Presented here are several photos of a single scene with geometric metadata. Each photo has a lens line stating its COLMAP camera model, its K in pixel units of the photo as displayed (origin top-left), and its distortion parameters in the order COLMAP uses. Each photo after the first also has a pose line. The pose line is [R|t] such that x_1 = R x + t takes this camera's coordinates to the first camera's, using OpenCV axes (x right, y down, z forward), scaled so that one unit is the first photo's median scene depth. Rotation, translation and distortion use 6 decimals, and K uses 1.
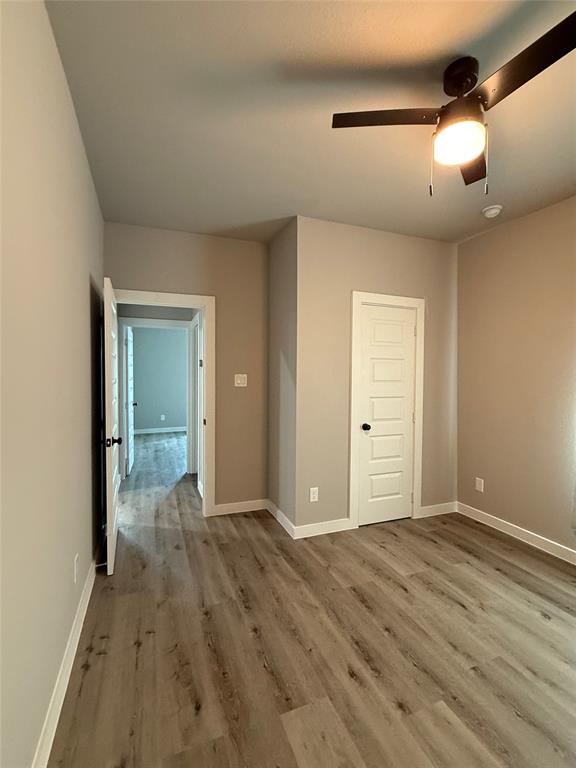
lens RADIAL K [[347.1, 0, 288.0], [0, 347.1, 384.0], [0, 0, 1]] dist [-0.003246, -0.000666]
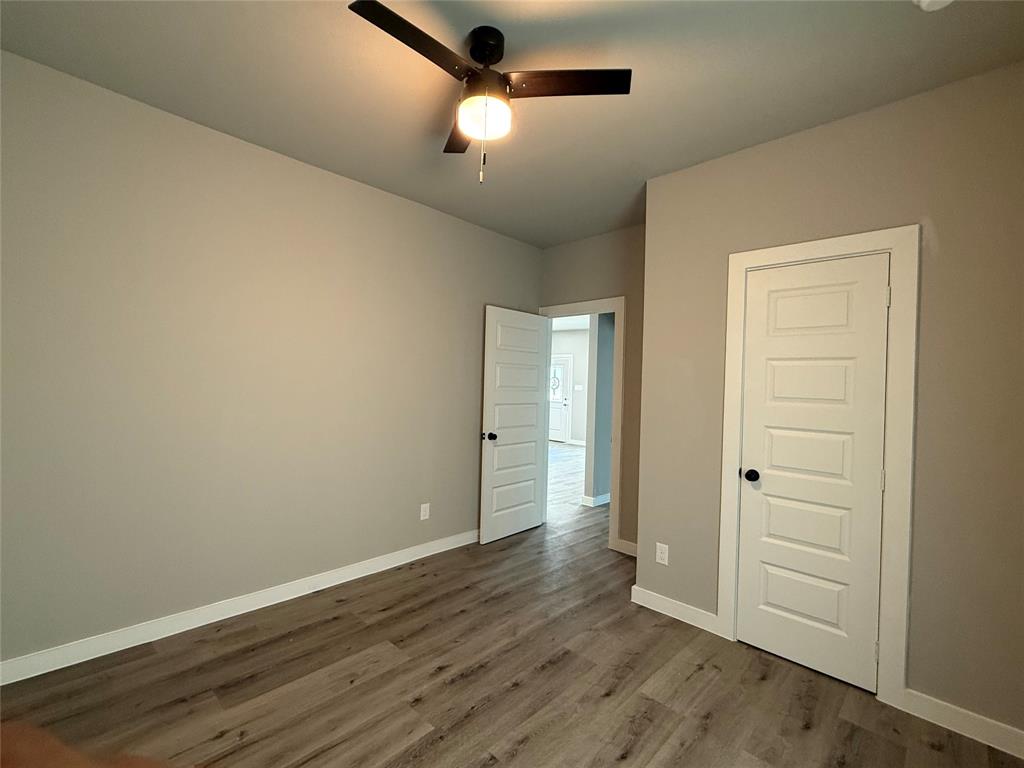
lens RADIAL K [[462.7, 0, 512.0], [0, 462.7, 384.0], [0, 0, 1]] dist [-0.003246, -0.000666]
pose [[0.407995, 0.006468, -0.912961, 1.110793], [-0.052387, 0.998493, -0.016338, 0.003030], [0.911480, 0.054493, 0.407719, 0.426593]]
